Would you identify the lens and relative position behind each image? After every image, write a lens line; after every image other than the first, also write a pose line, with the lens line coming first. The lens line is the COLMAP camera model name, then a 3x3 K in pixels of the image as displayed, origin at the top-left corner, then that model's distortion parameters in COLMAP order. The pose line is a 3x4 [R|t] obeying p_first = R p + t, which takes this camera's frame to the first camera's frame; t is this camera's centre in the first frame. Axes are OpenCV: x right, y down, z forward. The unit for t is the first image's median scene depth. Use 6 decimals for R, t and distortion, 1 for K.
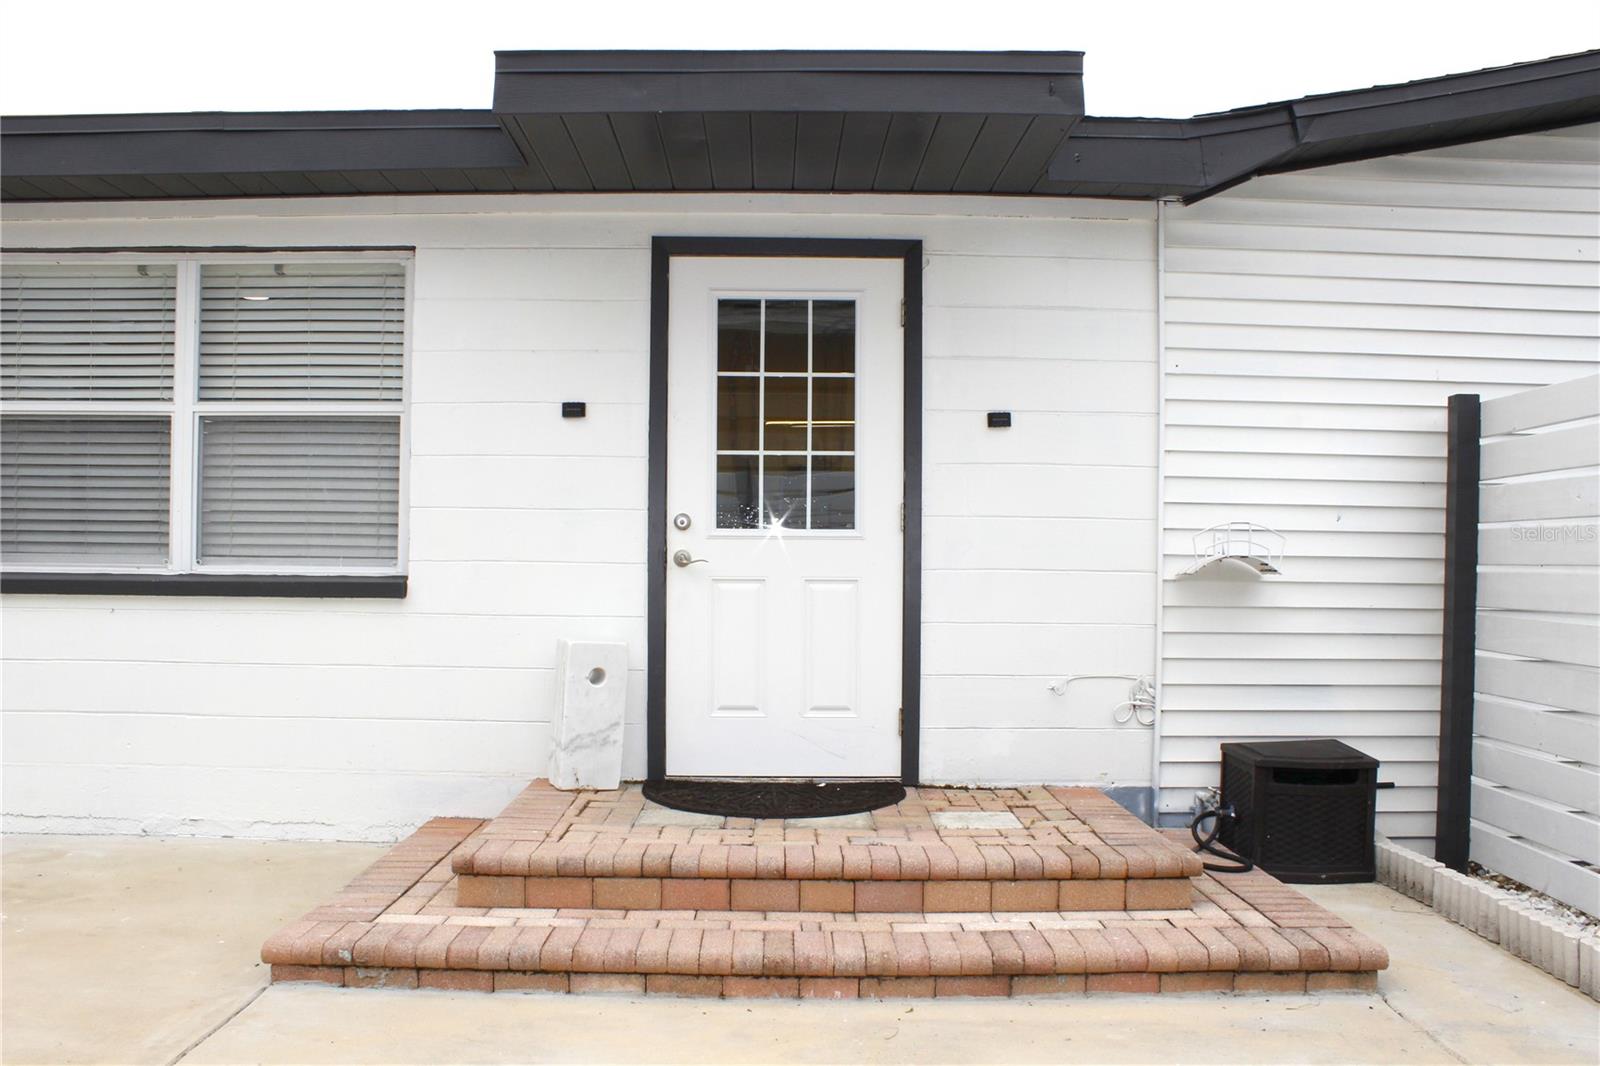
lens RADIAL K [[1427.0, 0, 800.0], [0, 1427.0, 533.0], [0, 0, 1]] dist [-0.096290, 0.011077]
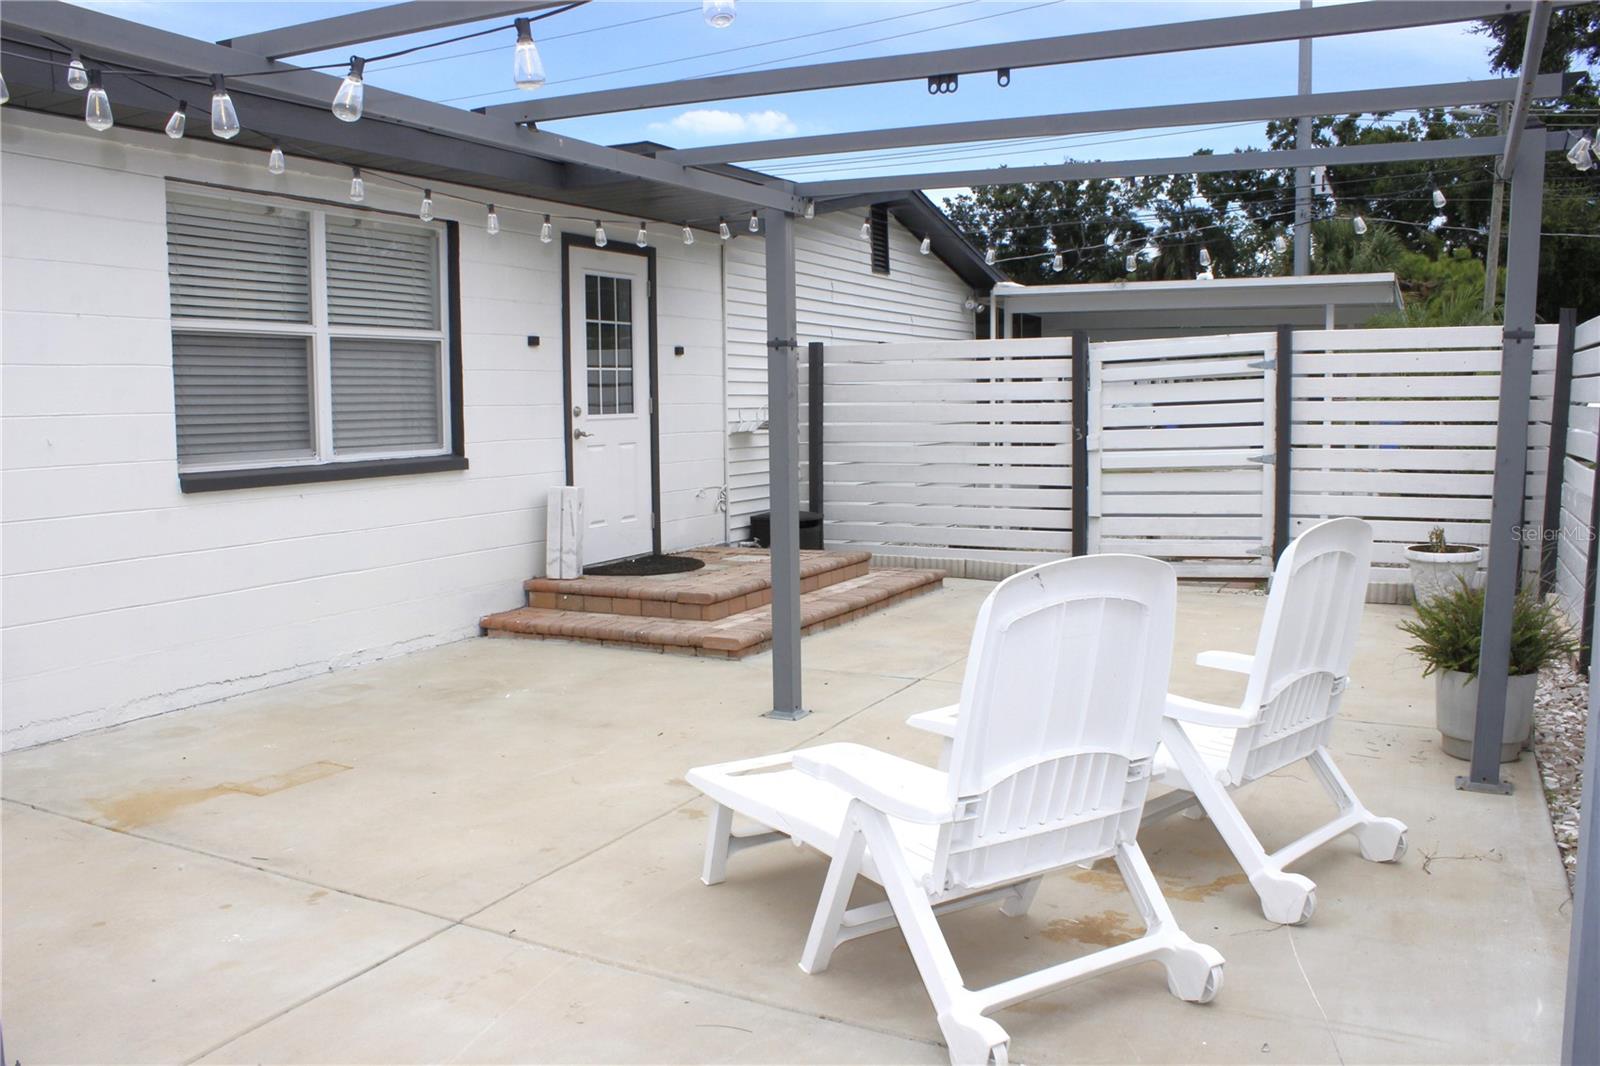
lens RADIAL K [[1427.0, 0, 800.0], [0, 1427.0, 533.0], [0, 0, 1]] dist [-0.096290, 0.011077]
pose [[0.432707, -0.100807, 0.895881, -1.437036], [0.019158, 0.994533, 0.102654, -0.031234], [-0.901331, -0.027256, 0.432272, 0.067815]]
